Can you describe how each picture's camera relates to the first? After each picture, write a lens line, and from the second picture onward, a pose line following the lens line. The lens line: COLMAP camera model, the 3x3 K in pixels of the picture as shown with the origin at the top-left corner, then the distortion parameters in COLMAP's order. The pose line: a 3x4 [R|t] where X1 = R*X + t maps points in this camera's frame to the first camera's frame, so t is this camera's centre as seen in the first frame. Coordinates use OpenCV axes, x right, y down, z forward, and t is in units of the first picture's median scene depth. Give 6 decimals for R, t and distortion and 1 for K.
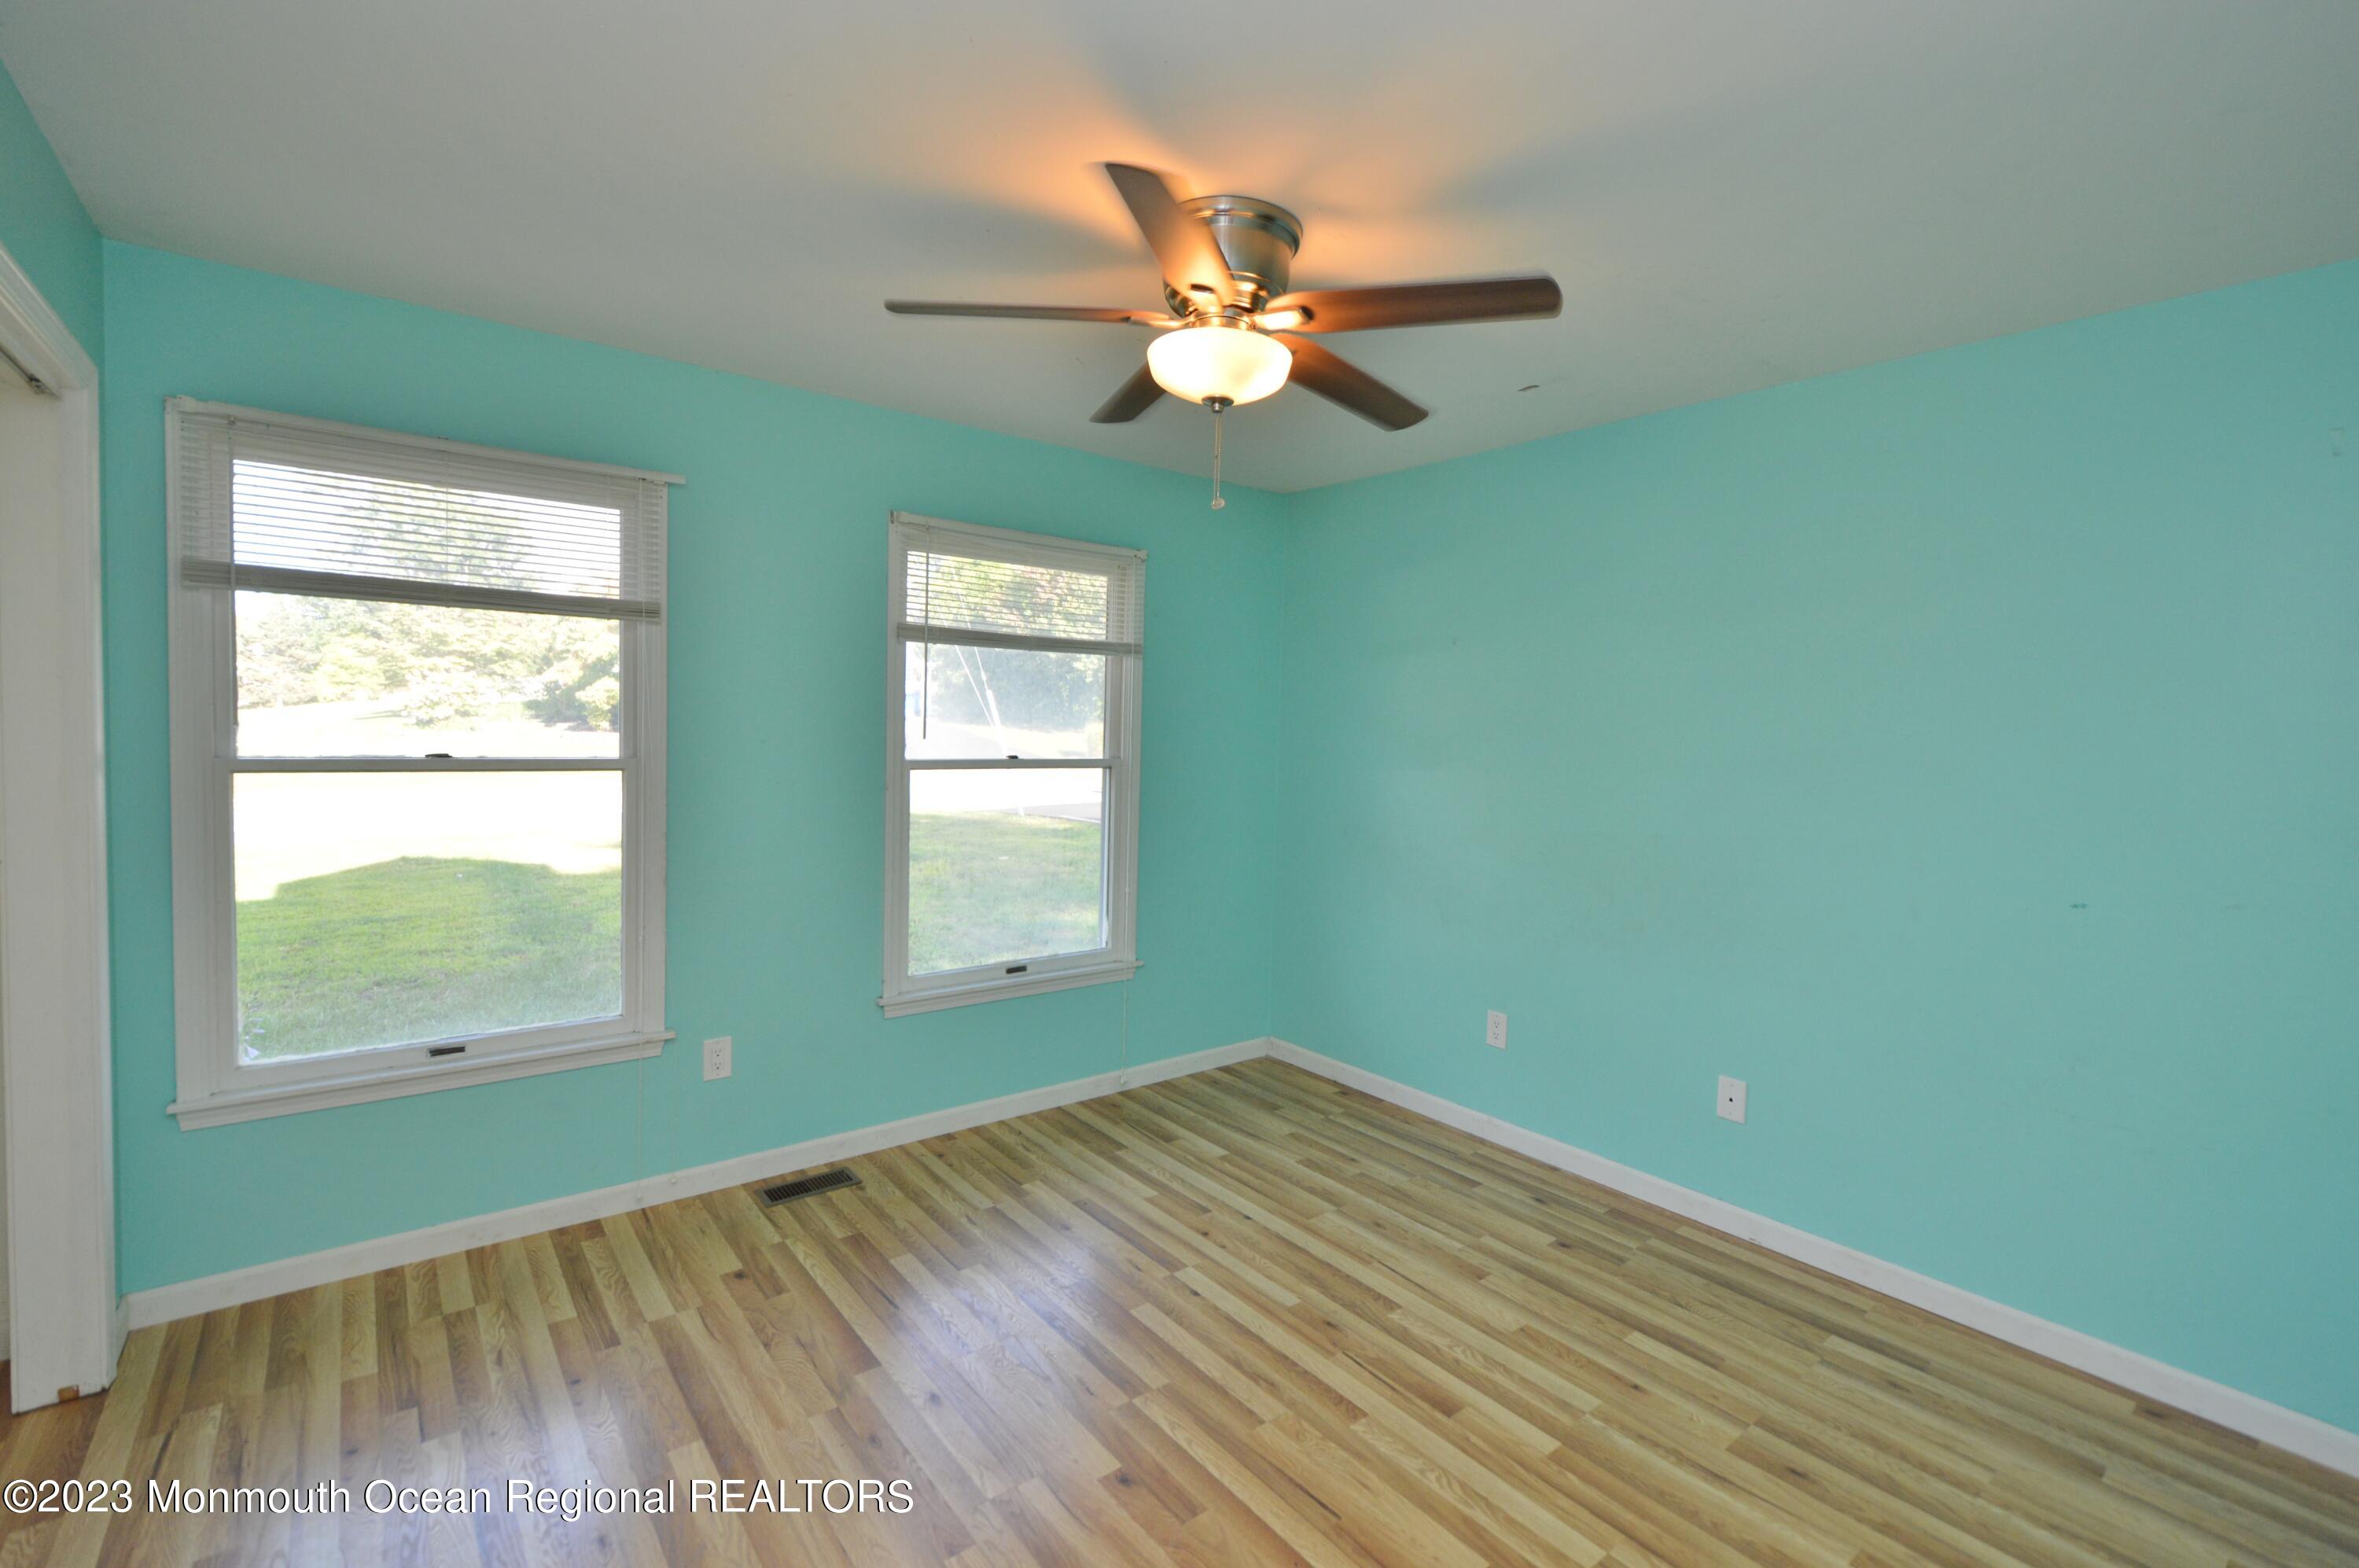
lens RADIAL K [[1044.0, 0, 1193.8], [0, 1044.0, 761.8], [0, 0, 1]] dist [0.014961, -0.009413]
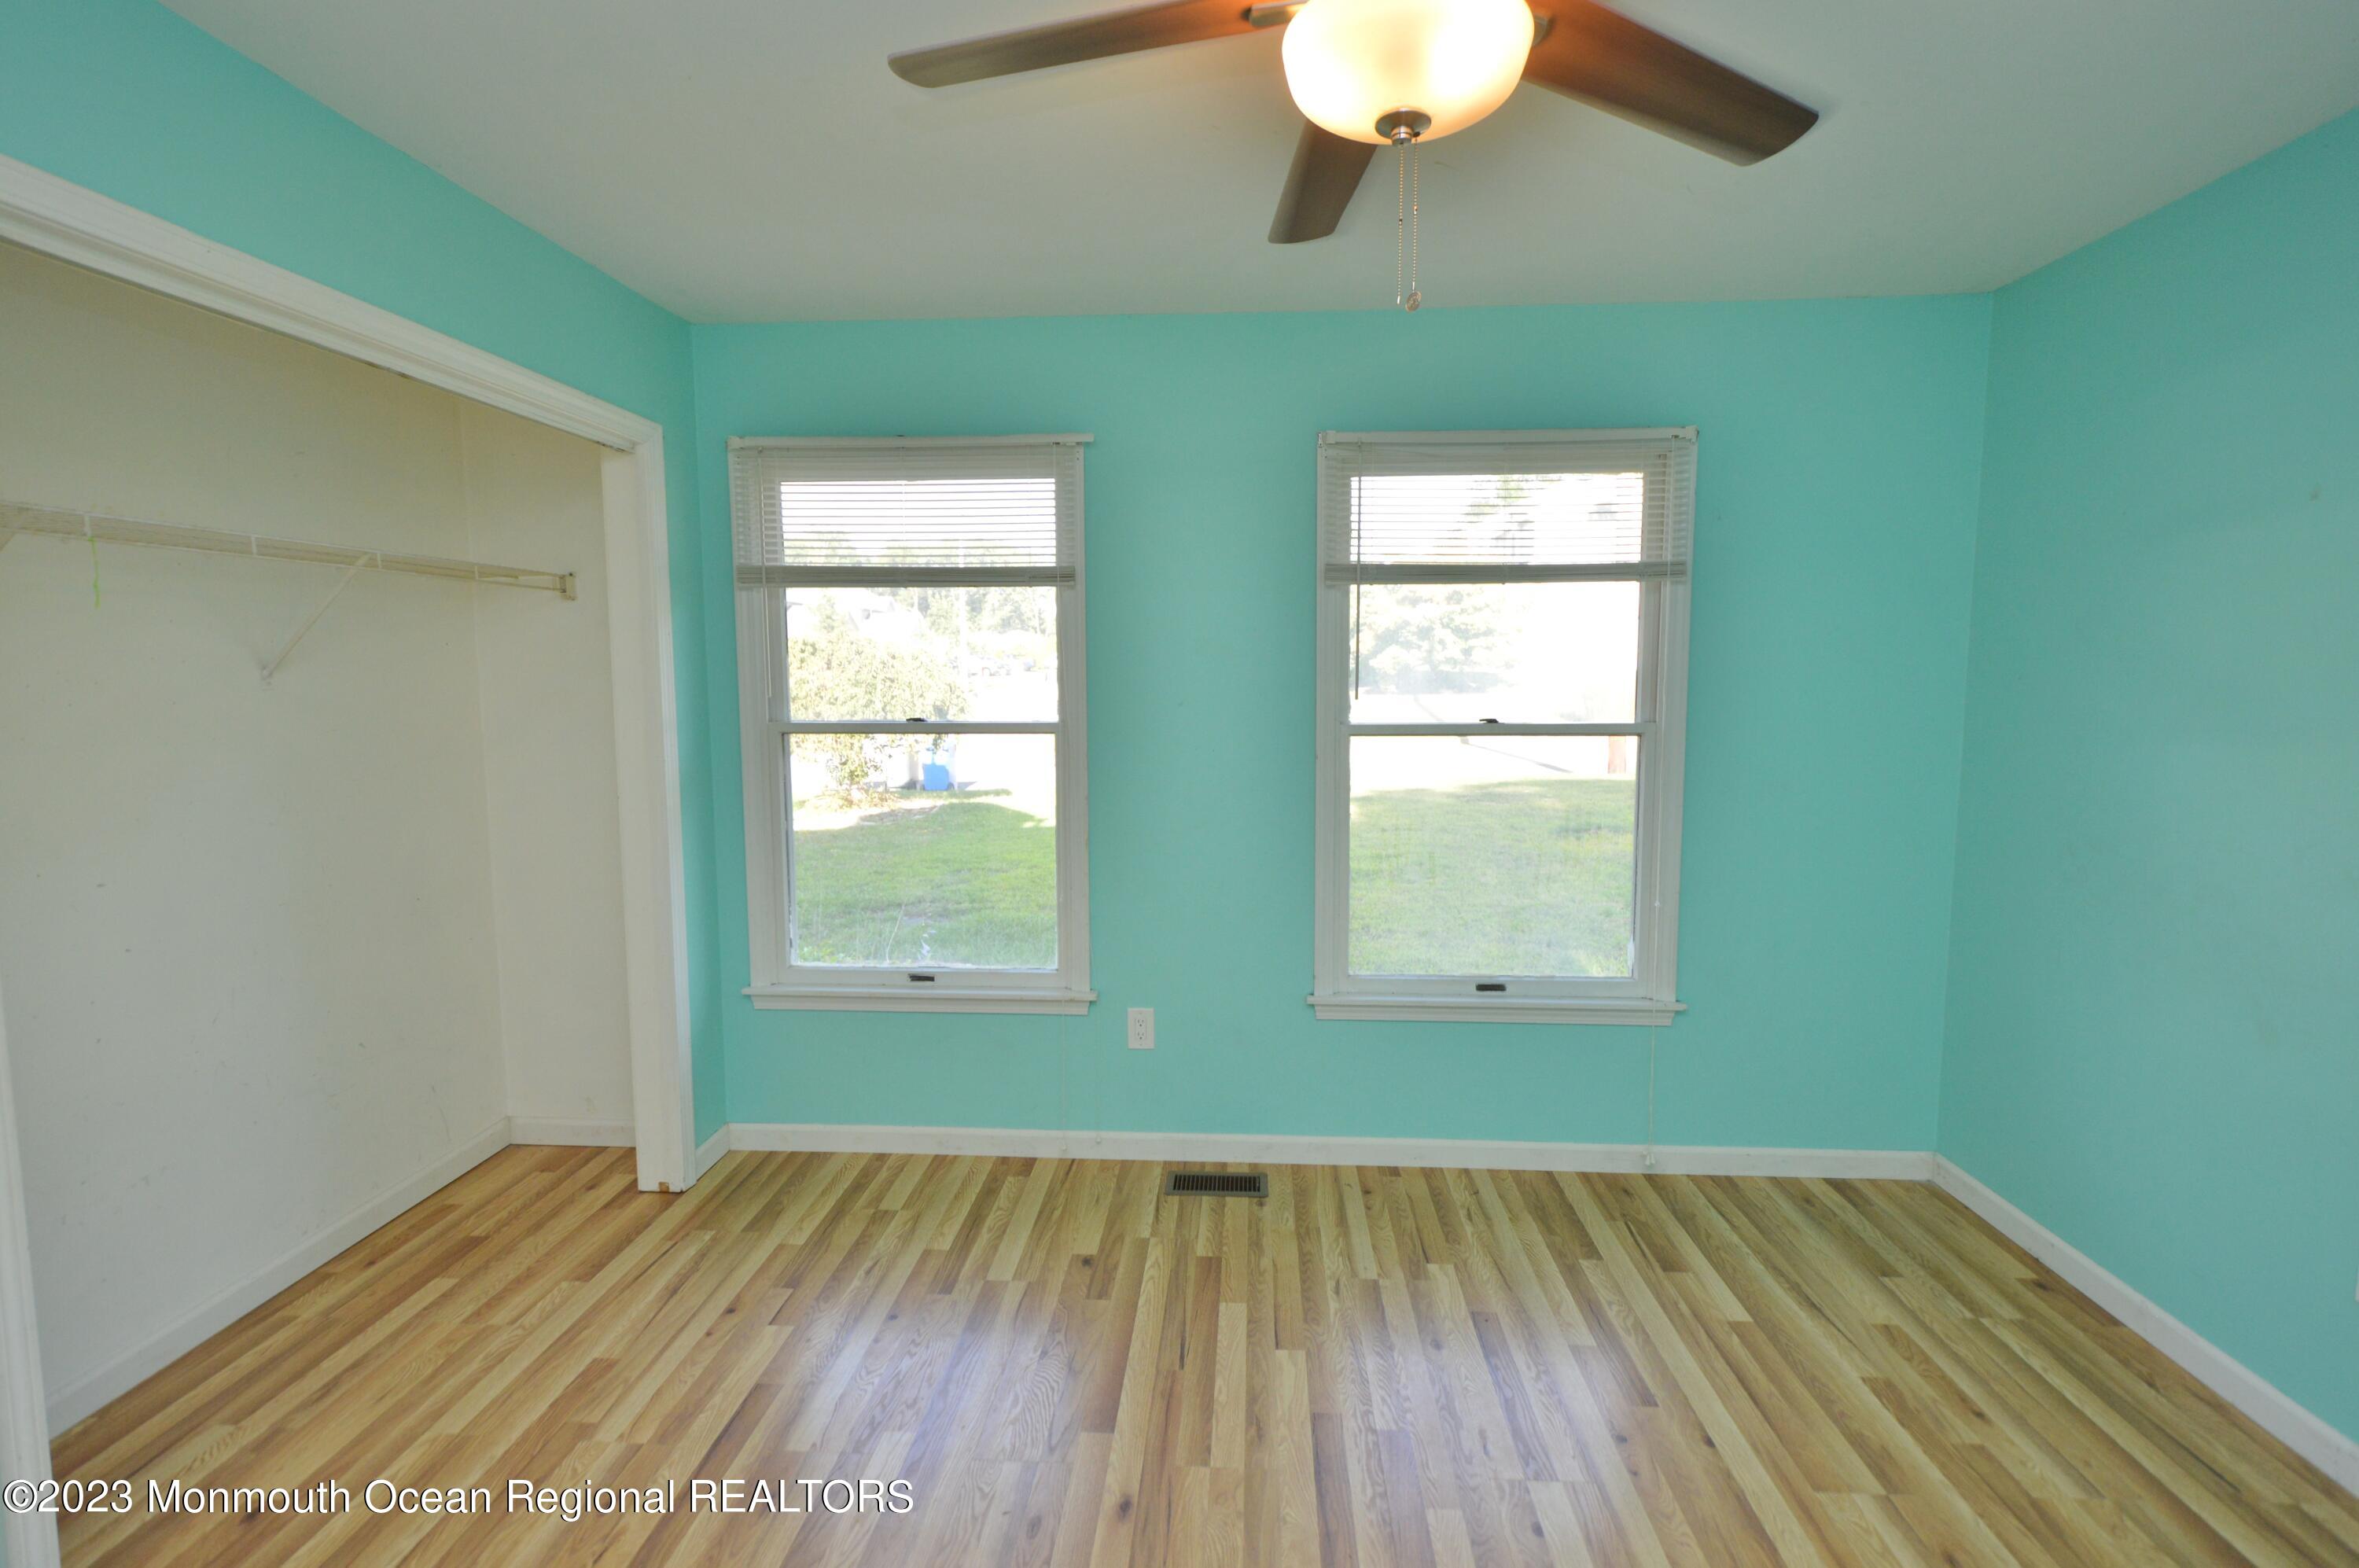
lens RADIAL K [[1044.0, 0, 1193.8], [0, 1044.0, 761.8], [0, 0, 1]] dist [0.014961, -0.009413]
pose [[0.742814, 0.030369, -0.668809, 0.224089], [-0.002952, 0.999110, 0.042088, -0.007535], [0.669491, -0.029289, 0.742242, 0.306021]]
